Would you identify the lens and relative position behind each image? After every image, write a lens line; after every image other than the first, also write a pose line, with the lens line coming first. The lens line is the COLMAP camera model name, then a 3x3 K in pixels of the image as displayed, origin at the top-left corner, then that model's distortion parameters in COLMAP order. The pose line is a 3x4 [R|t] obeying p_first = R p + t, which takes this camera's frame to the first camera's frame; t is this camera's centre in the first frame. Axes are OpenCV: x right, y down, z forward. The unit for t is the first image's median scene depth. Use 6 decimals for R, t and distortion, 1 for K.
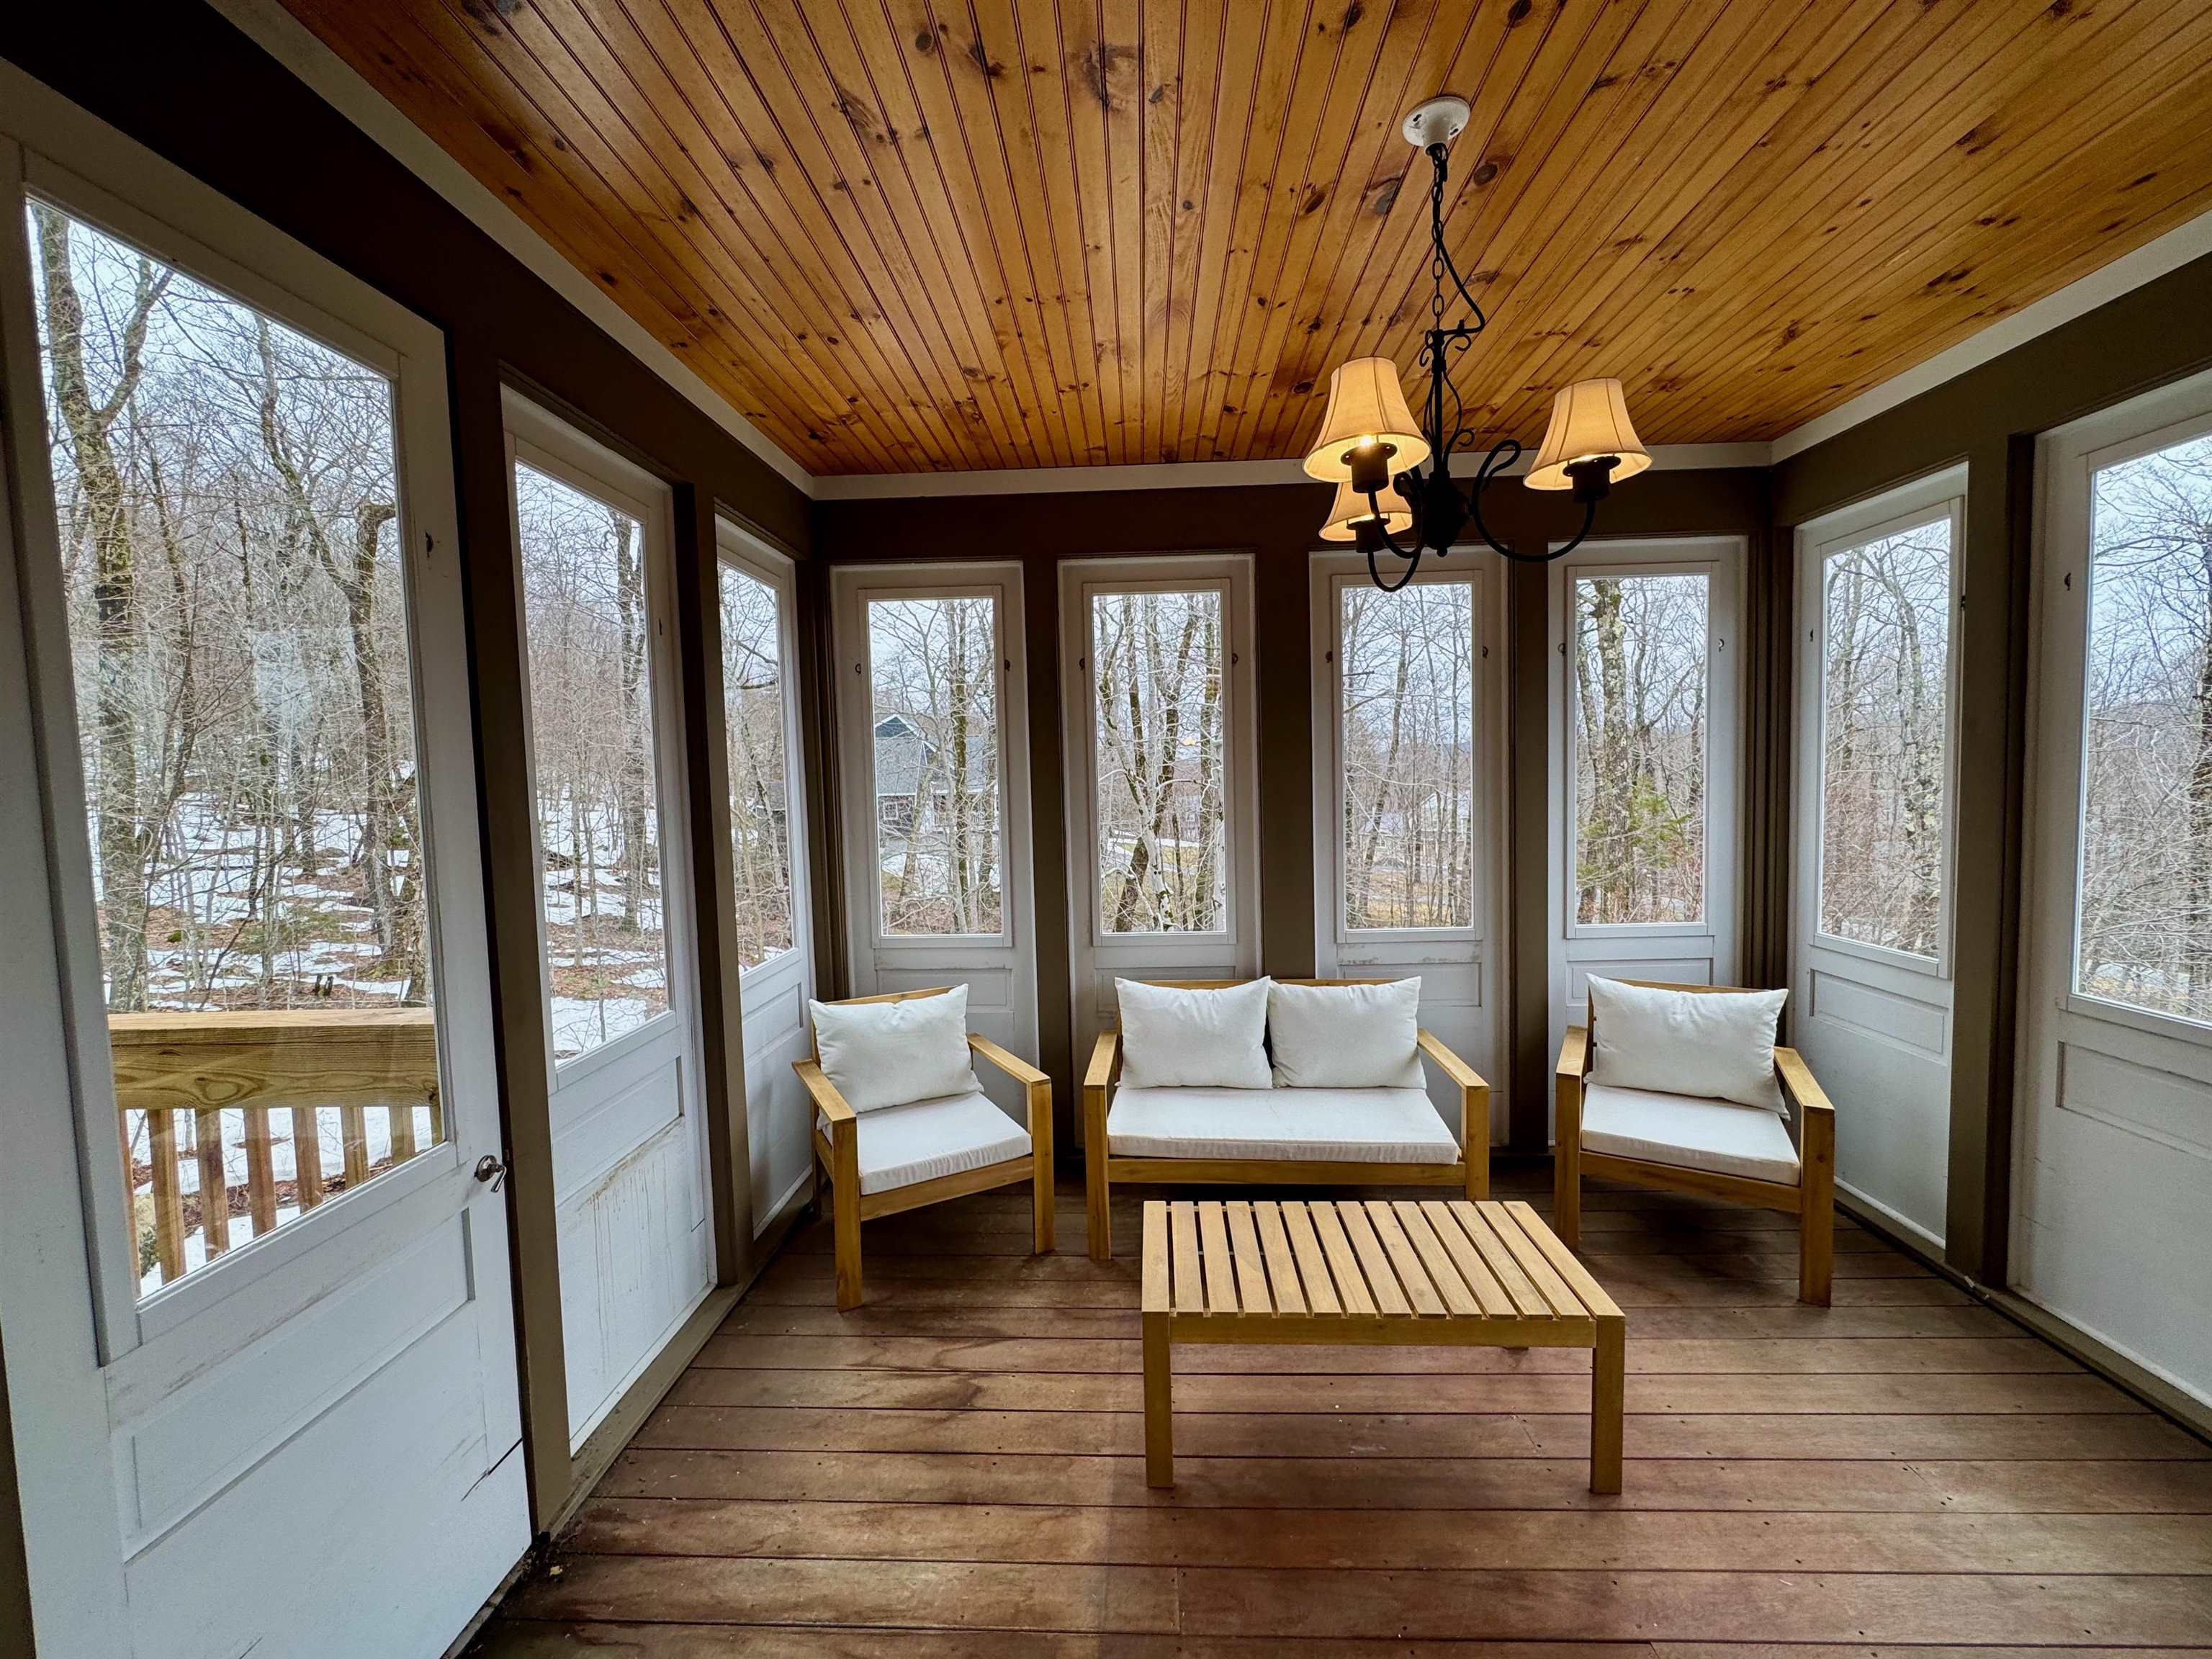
lens RADIAL K [[882.4, 0, 1107.0], [0, 882.4, 821.0], [0, 0, 1]] dist [-0.002120, -0.000837]
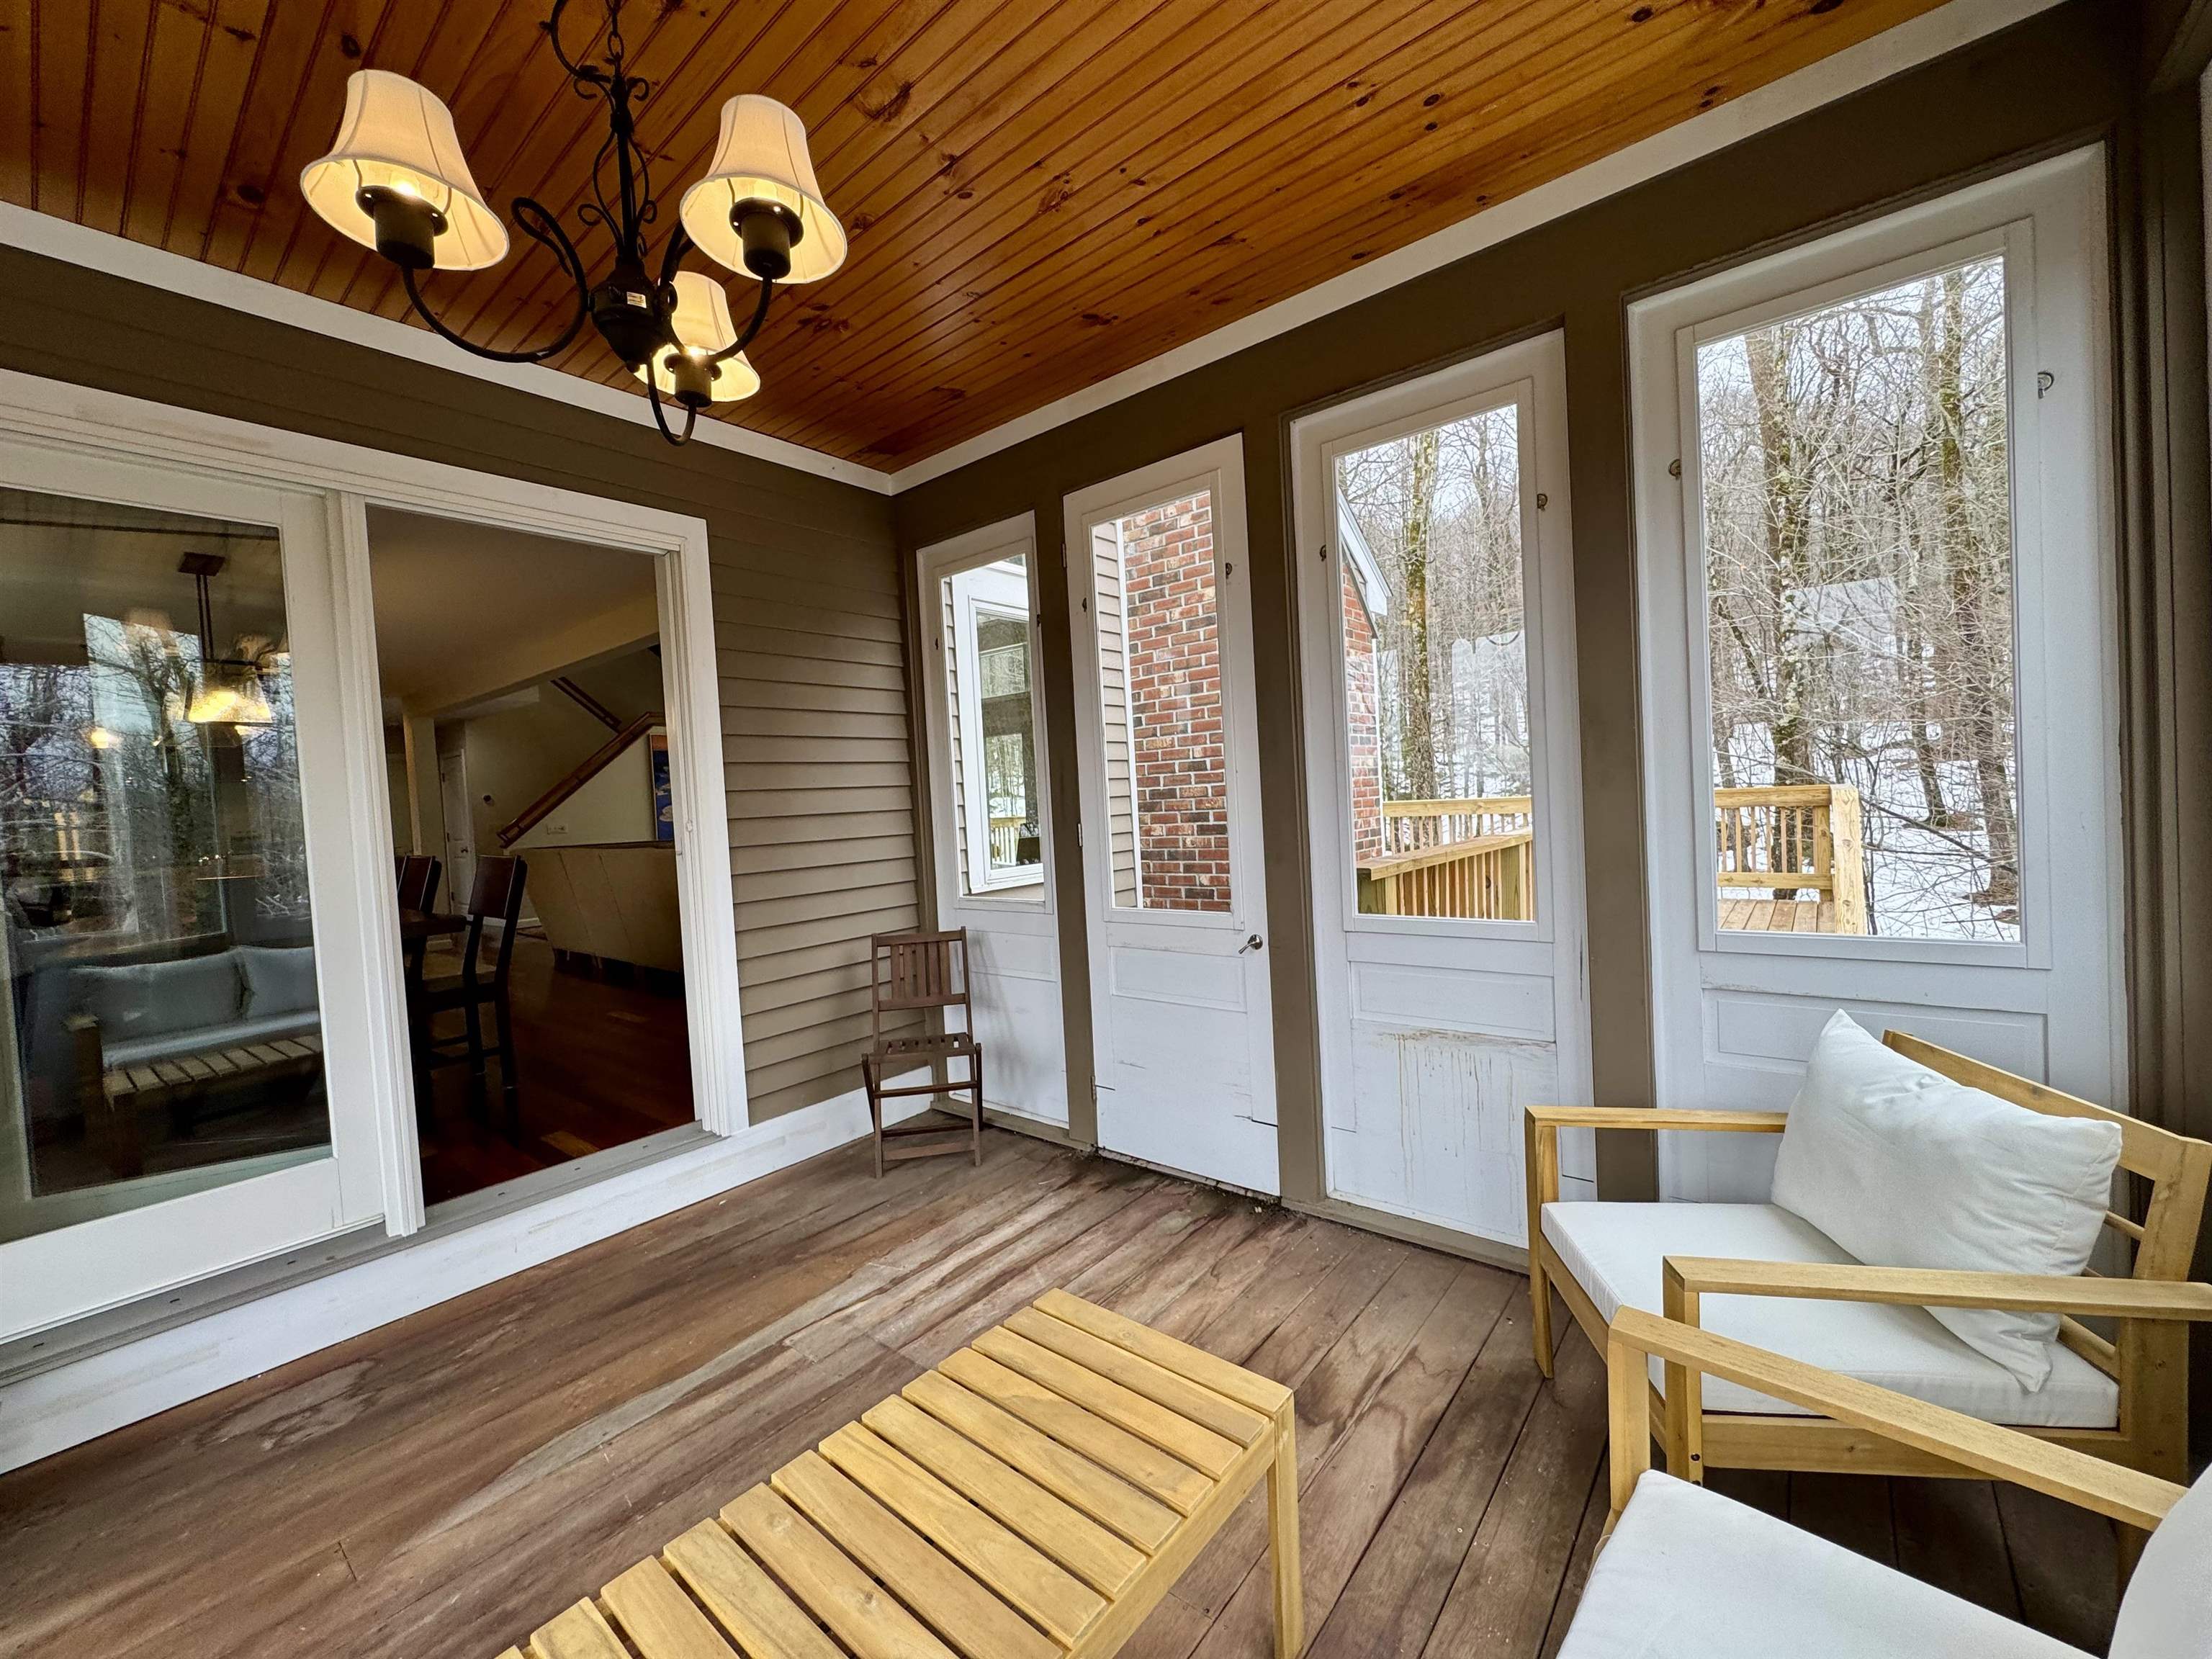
lens RADIAL K [[882.4, 0, 1110.4], [0, 882.4, 833.8], [0, 0, 1]] dist [-0.002120, -0.000837]
pose [[-0.598561, 0.084659, -0.796591, 0.586781], [0.022459, 0.995783, 0.088953, 0.031666], [0.800762, 0.035353, -0.597938, 1.372778]]
